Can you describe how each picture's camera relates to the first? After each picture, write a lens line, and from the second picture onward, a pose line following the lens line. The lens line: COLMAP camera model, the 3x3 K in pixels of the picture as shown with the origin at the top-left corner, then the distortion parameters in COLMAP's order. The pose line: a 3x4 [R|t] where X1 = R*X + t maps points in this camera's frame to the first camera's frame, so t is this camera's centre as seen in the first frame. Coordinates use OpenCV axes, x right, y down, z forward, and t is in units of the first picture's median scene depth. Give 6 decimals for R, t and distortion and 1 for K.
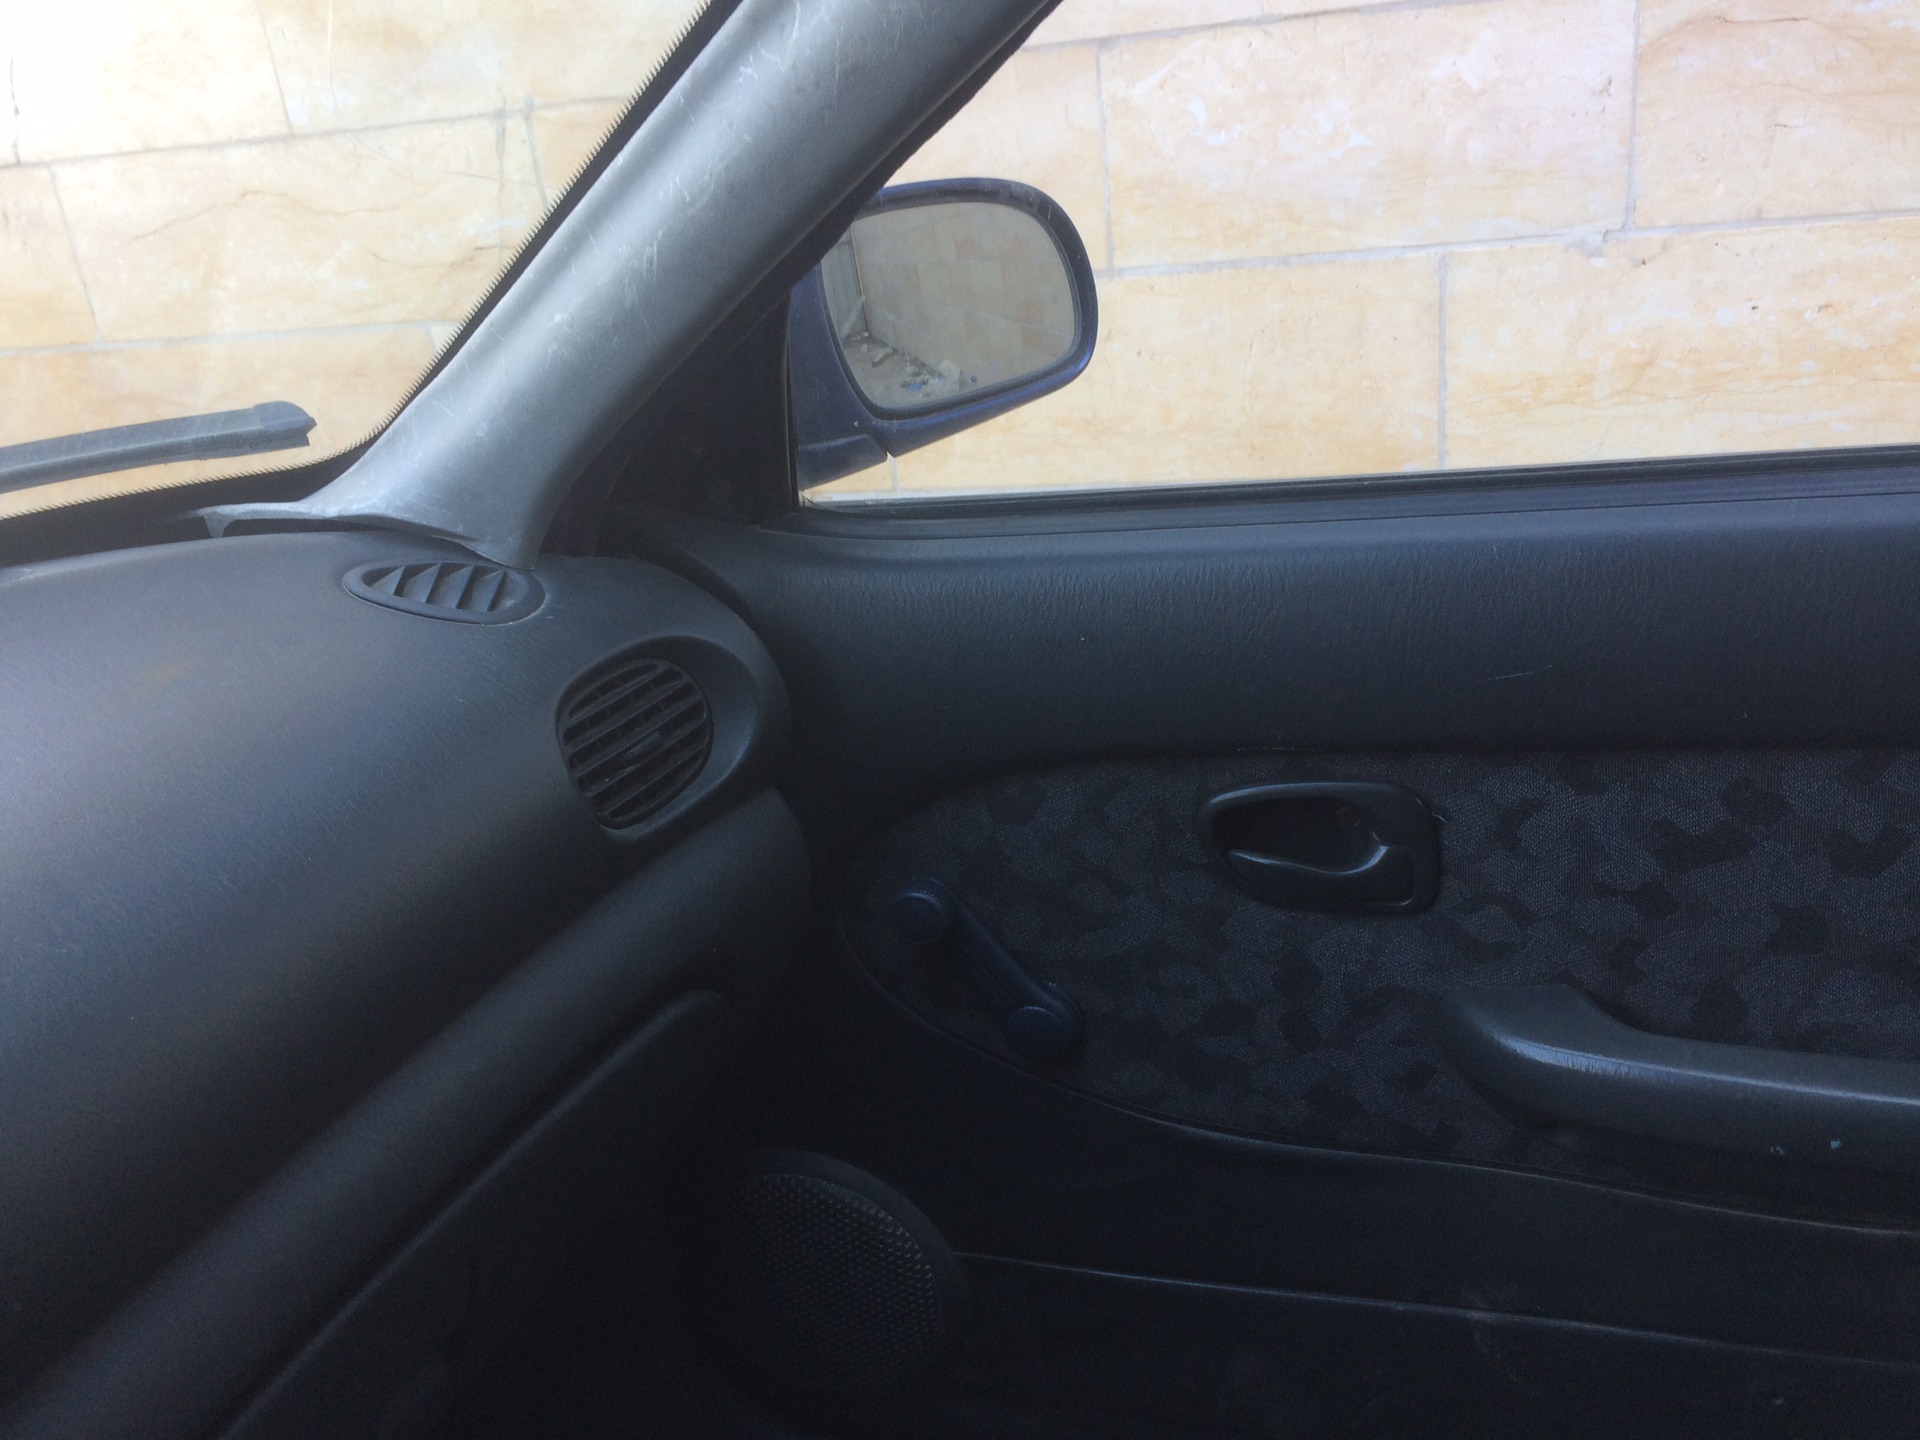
lens RADIAL K [[1607.5, 0, 961.4], [0, 1607.5, 752.7], [0, 0, 1]] dist [0.080438, -0.100325]
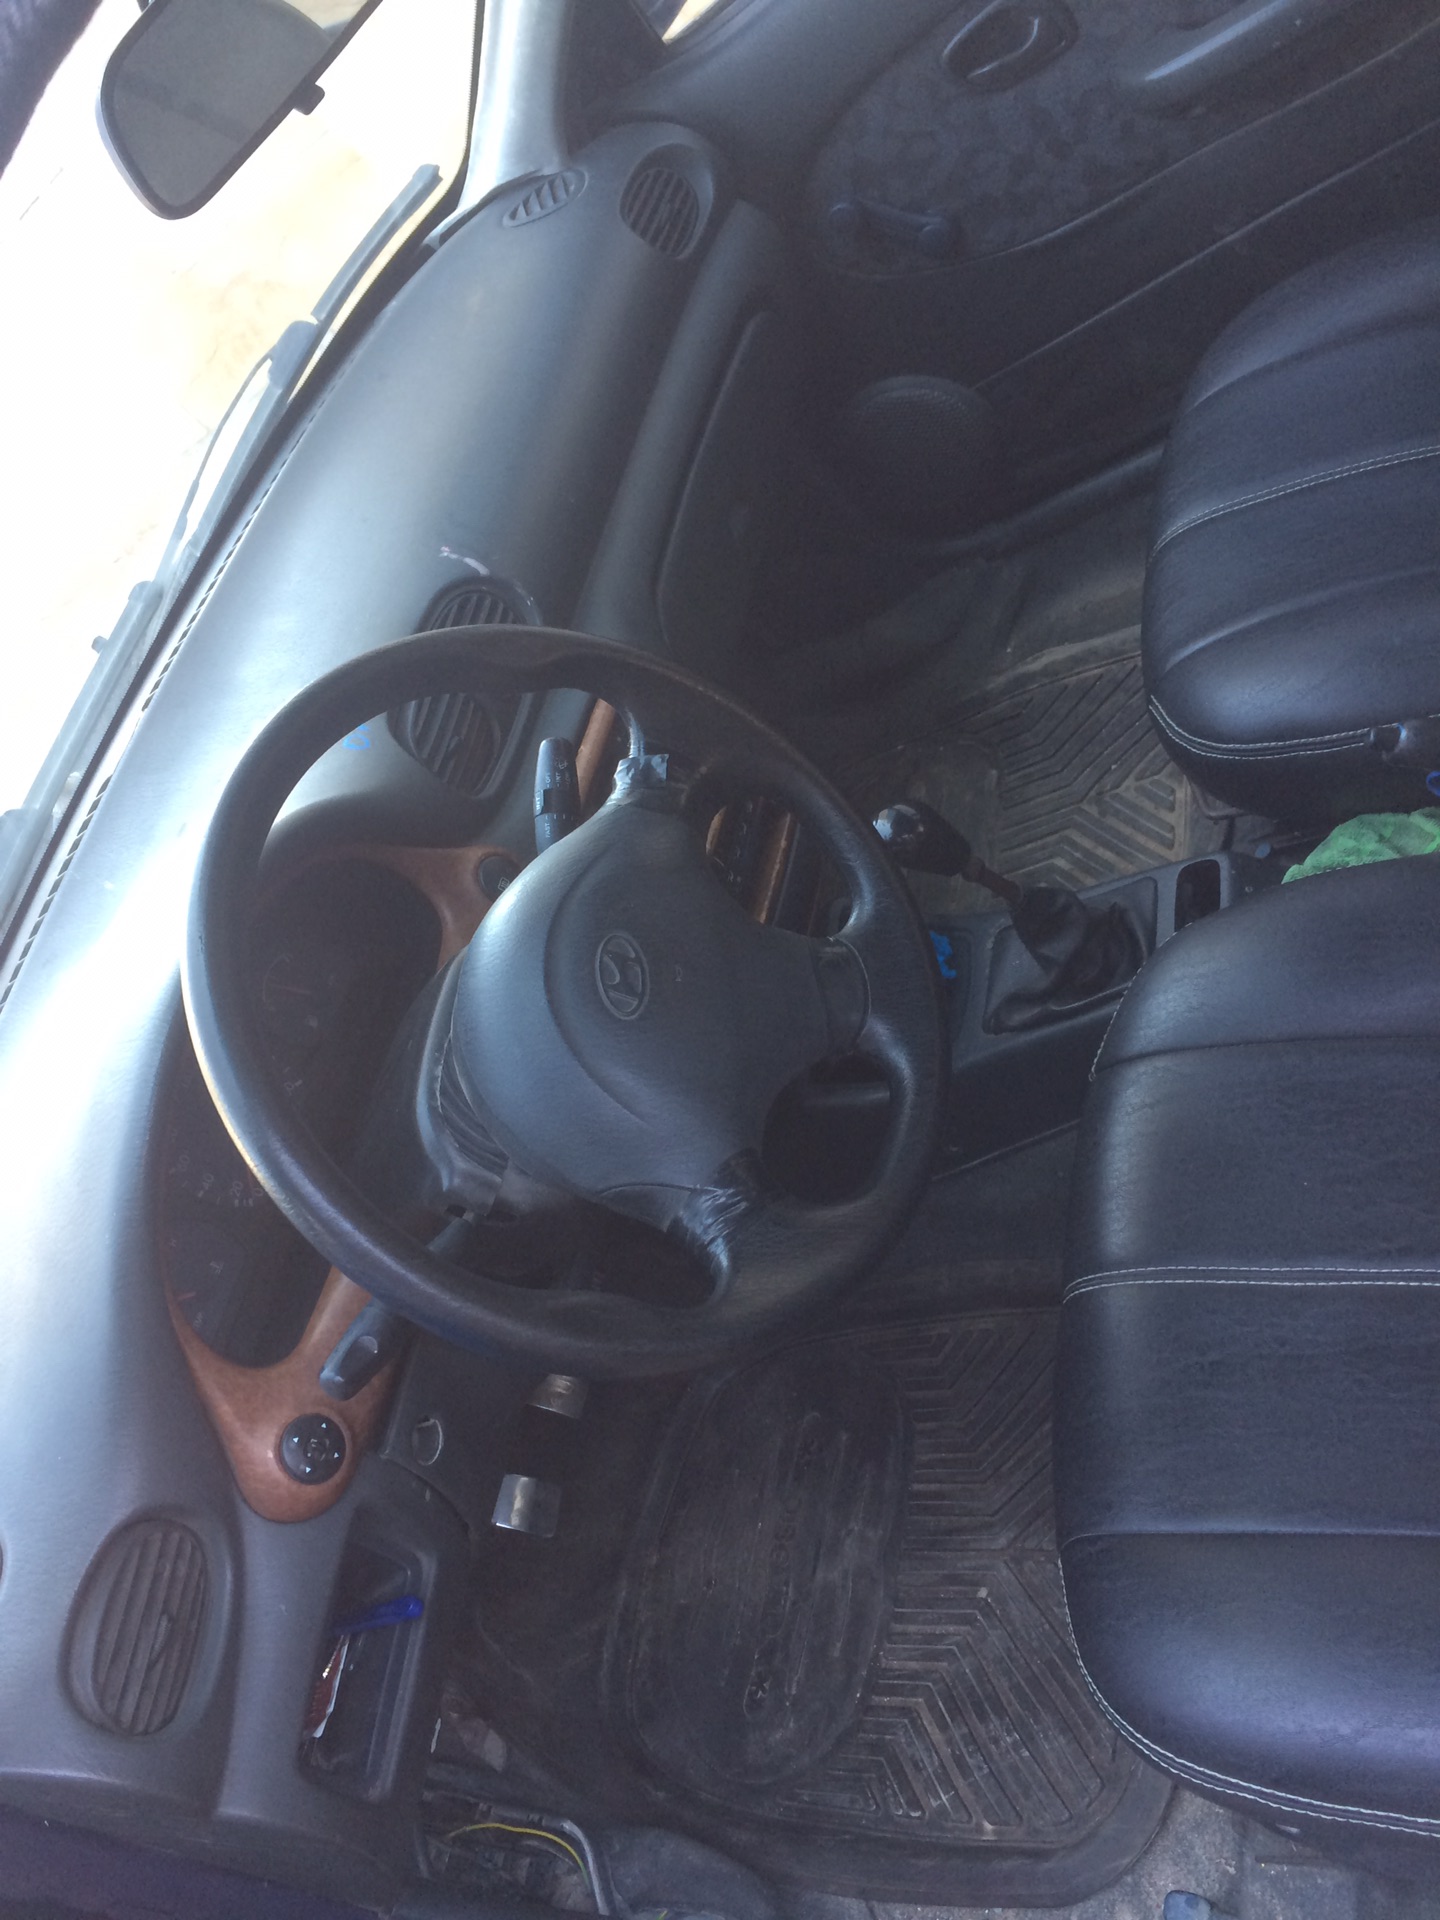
lens RADIAL K [[1607.5, 0, 727.9], [0, 1607.5, 944.8], [0, 0, 1]] dist [0.080438, -0.100325]
pose [[0.826936, -0.444344, -0.344580, 0.152237], [0.540396, 0.797379, 0.268625, 0.212004], [0.155399, -0.408346, 0.899503, -1.133634]]
